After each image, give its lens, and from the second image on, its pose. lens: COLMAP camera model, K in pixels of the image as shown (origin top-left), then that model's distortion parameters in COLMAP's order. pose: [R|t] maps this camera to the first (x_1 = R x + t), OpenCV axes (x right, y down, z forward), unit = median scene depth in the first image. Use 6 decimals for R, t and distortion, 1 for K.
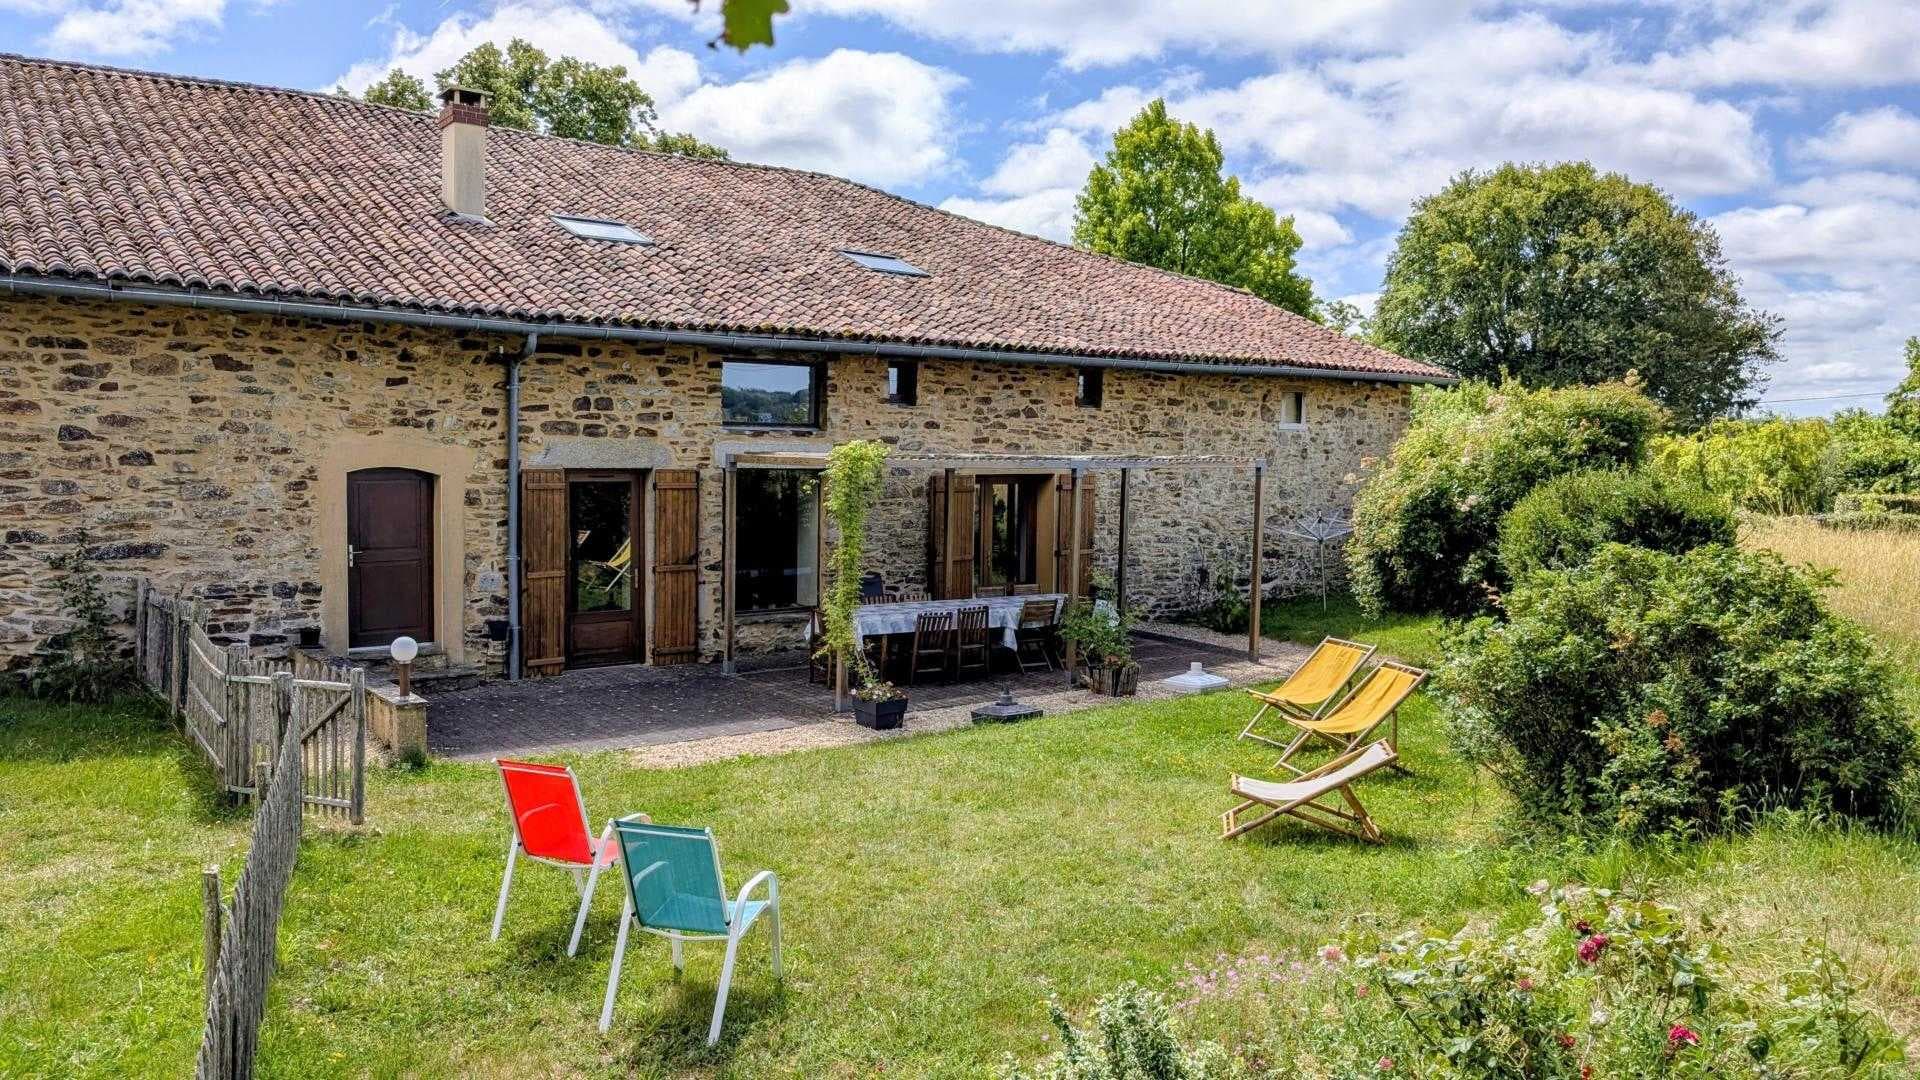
lens RADIAL K [[1387.3, 0, 955.5], [0, 1387.3, 539.0], [0, 0, 1]] dist [0.016579, -0.017478]
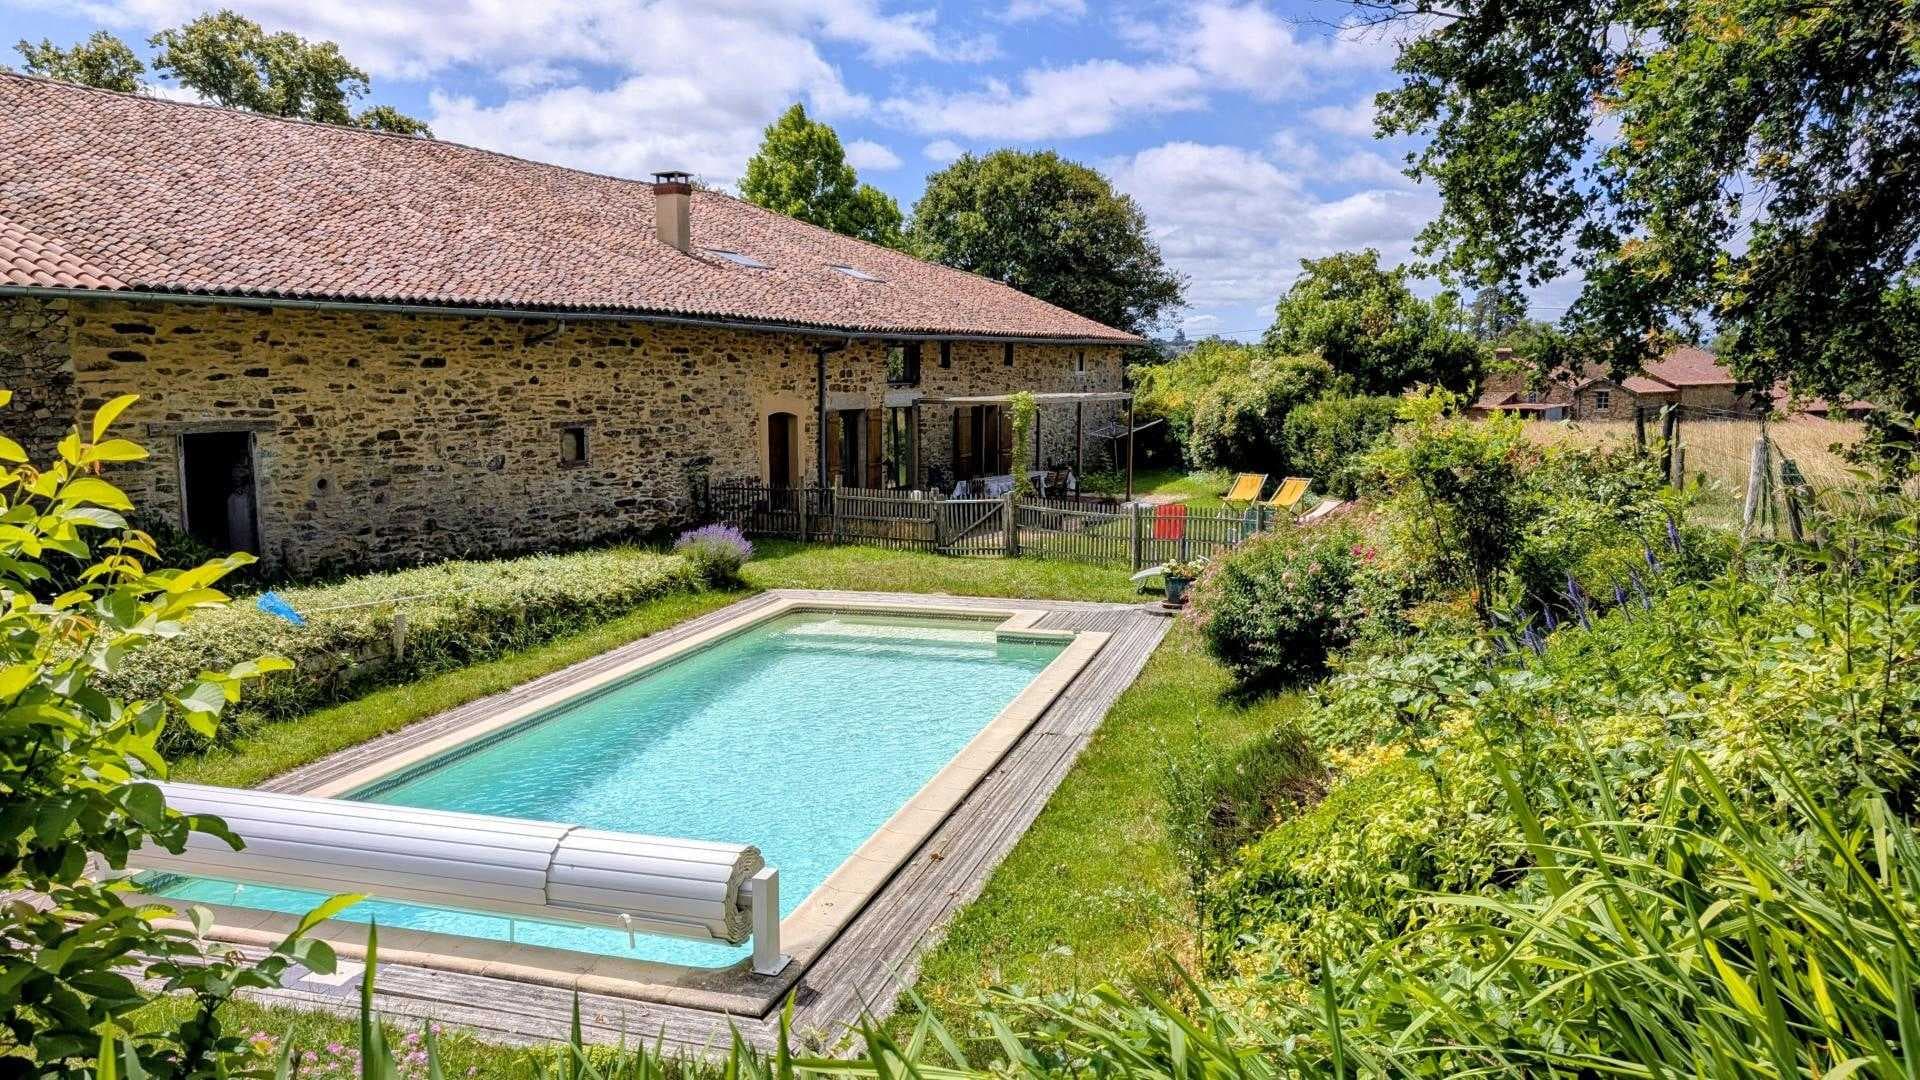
lens RADIAL K [[1387.3, 0, 962.3], [0, 1387.3, 546.4], [0, 0, 1]] dist [0.016579, -0.017478]
pose [[0.906126, -0.072311, 0.416783, -0.852669], [0.048026, 0.996496, 0.068476, 0.009784], [-0.420274, -0.042031, 0.906423, -0.671860]]
